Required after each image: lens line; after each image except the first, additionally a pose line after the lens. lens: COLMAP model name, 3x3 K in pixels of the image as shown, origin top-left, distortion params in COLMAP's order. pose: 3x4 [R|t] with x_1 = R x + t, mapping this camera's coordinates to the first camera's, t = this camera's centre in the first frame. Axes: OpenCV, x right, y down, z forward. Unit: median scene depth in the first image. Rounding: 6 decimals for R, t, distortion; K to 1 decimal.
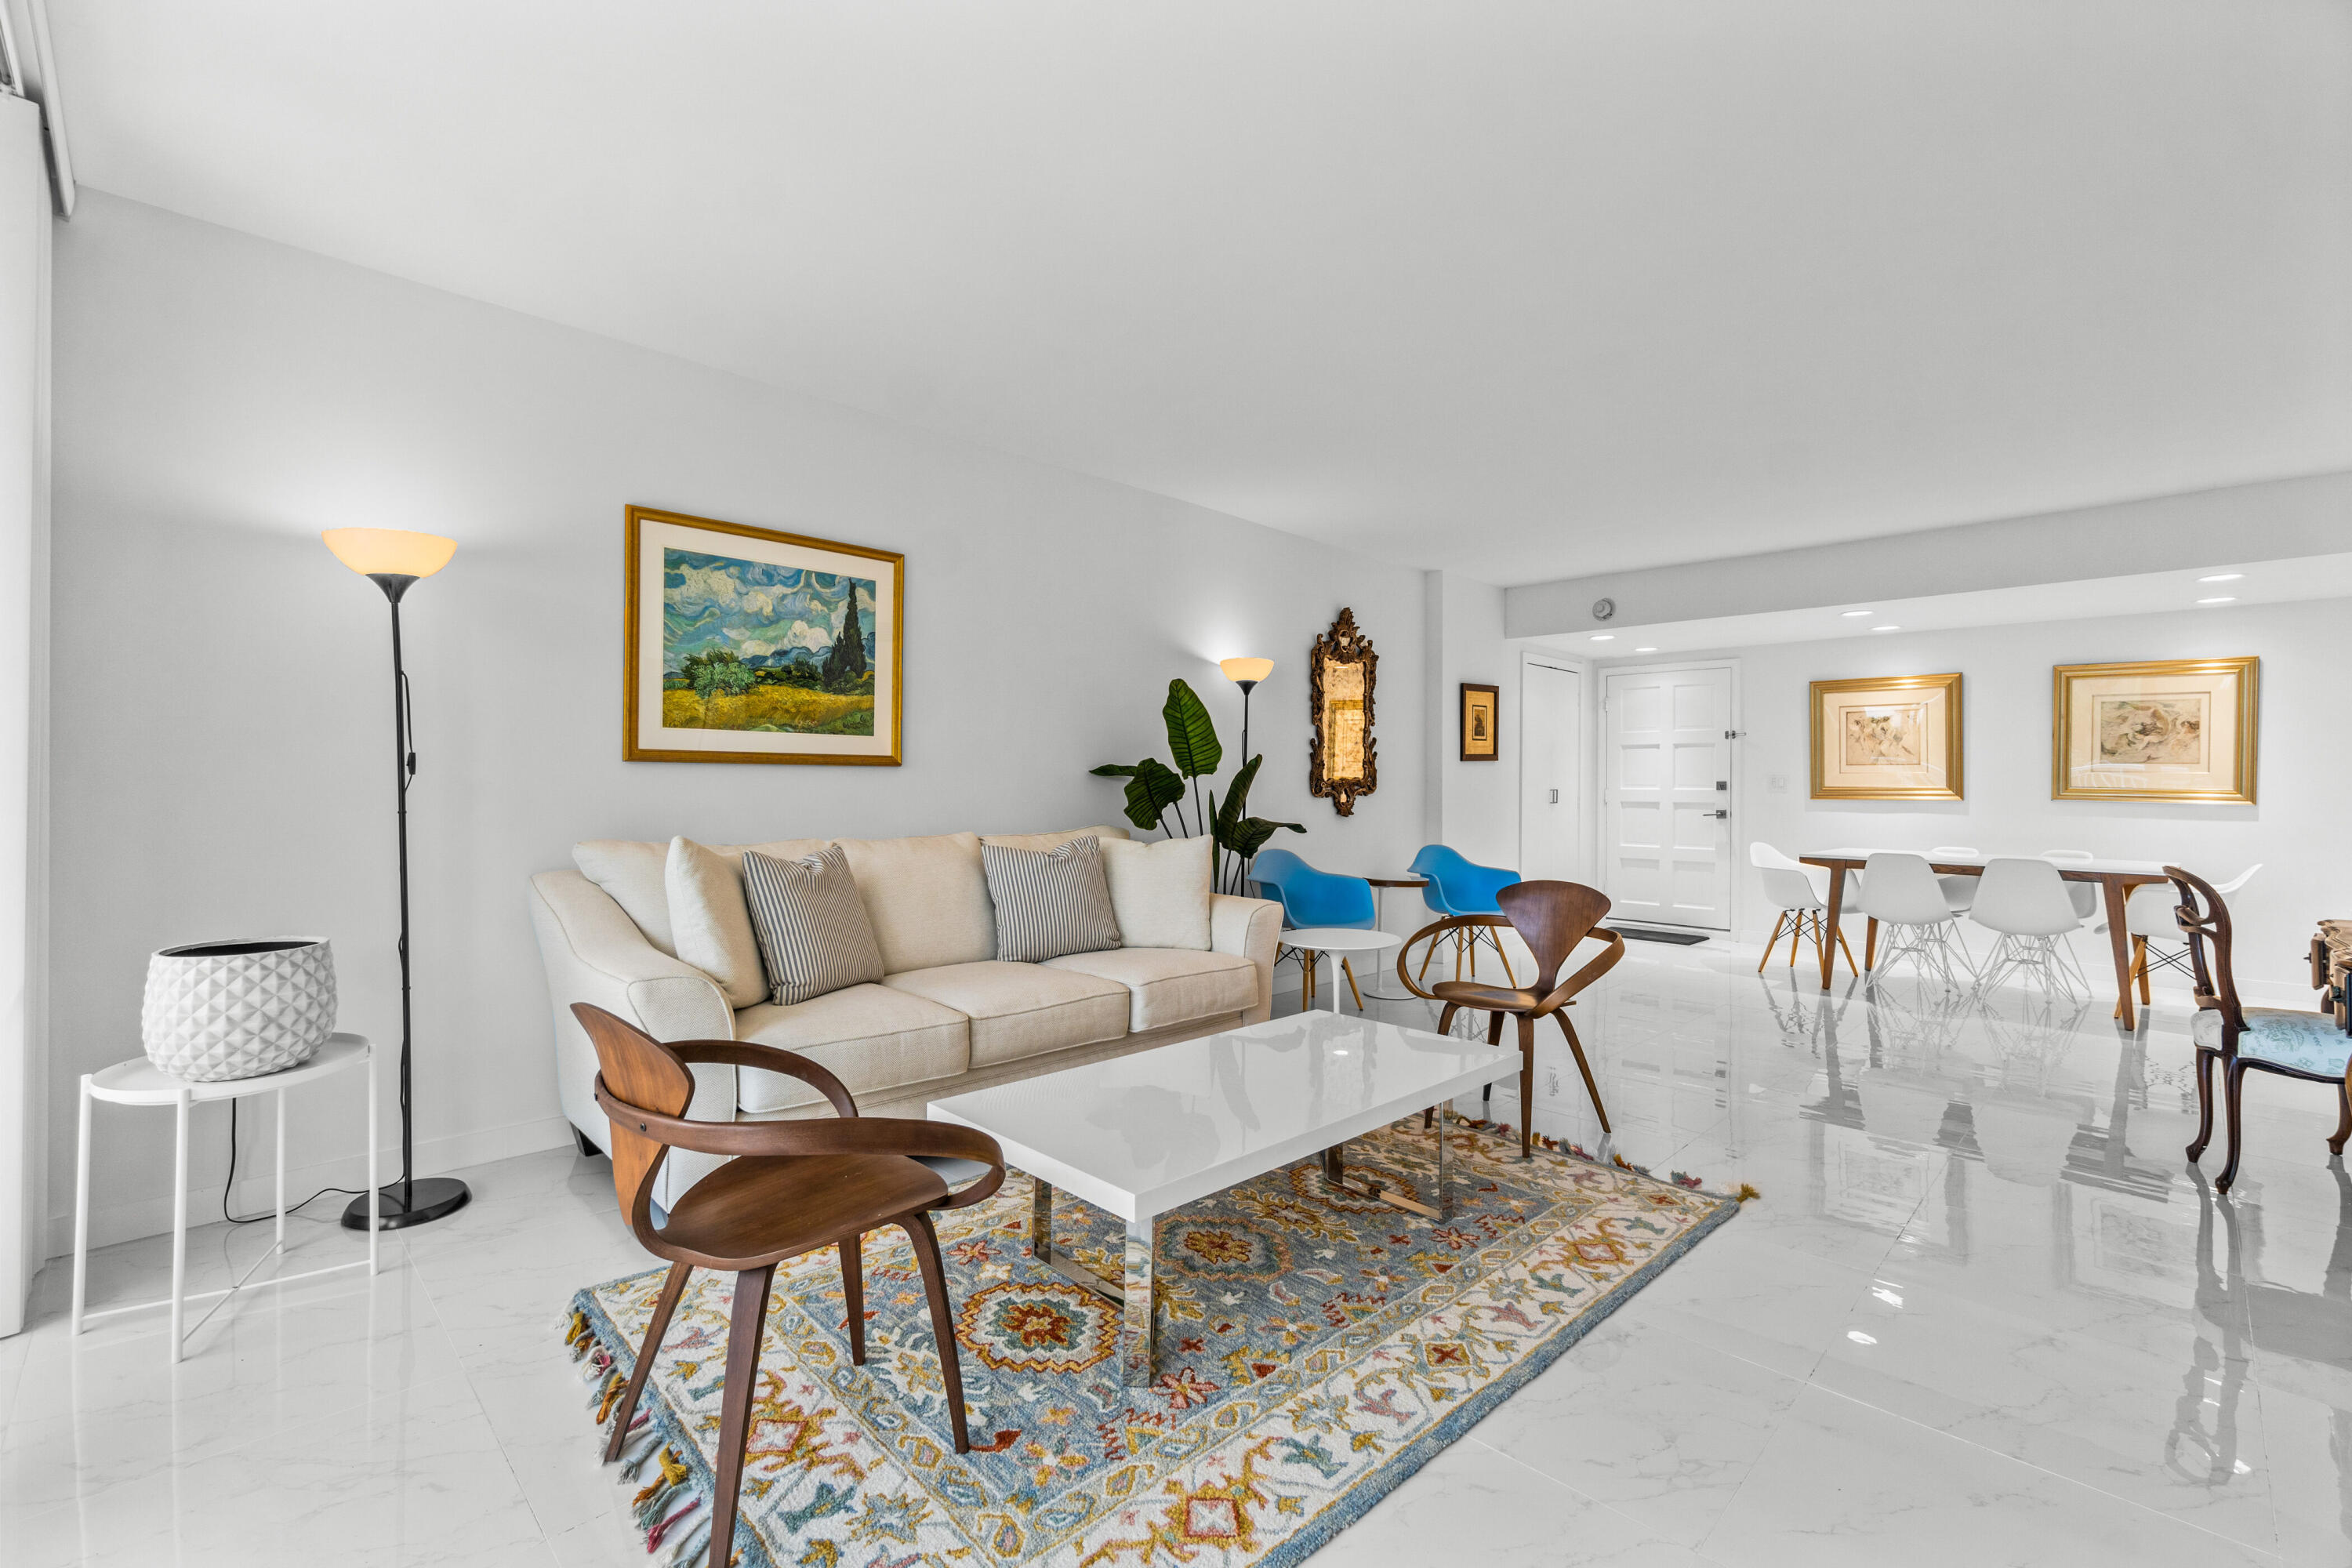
lens RADIAL K [[994.2, 0, 1176.0], [0, 994.2, 784.0], [0, 0, 1]] dist [-0.000791, 0.000182]
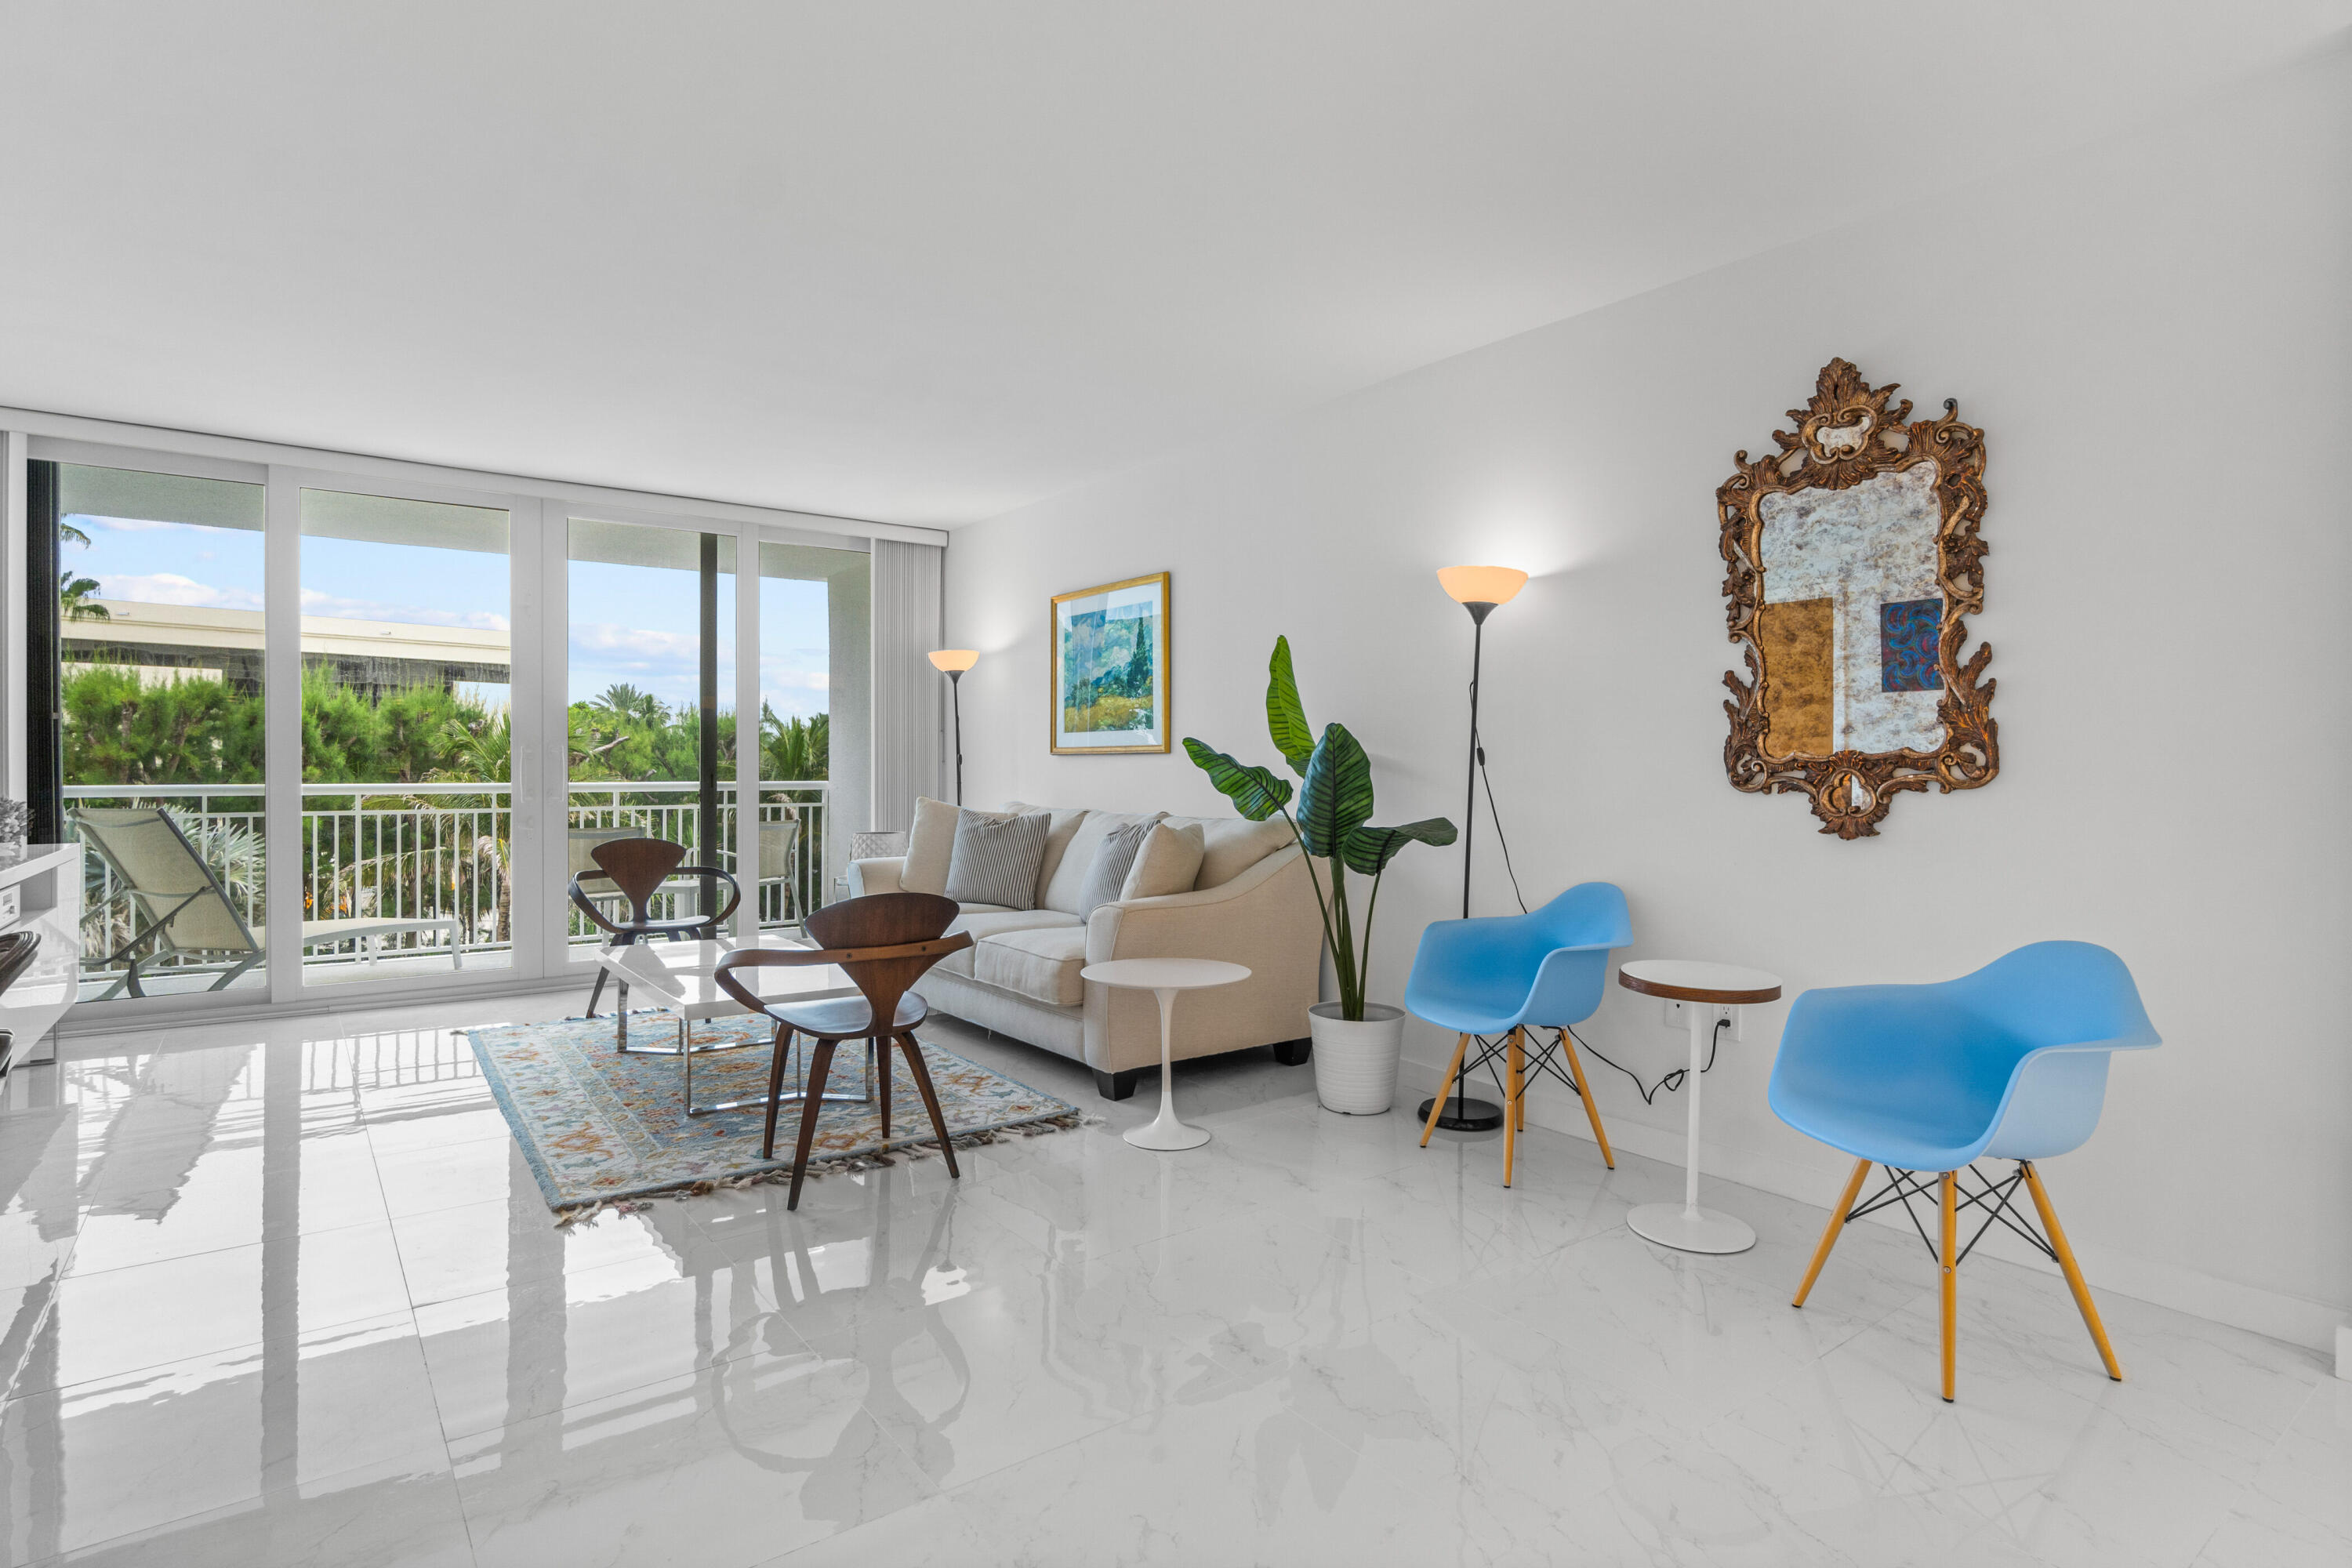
lens RADIAL K [[1175.3, 0, 1176.0], [0, 1175.3, 784.0], [0, 0, 1]] dist [-0.013890, -0.000093]
pose [[-0.118528, 0.003527, -0.992944, 1.209719], [-0.003819, 0.999985, 0.004008, 0.013885], [0.992943, 0.004267, -0.118513, 1.303264]]
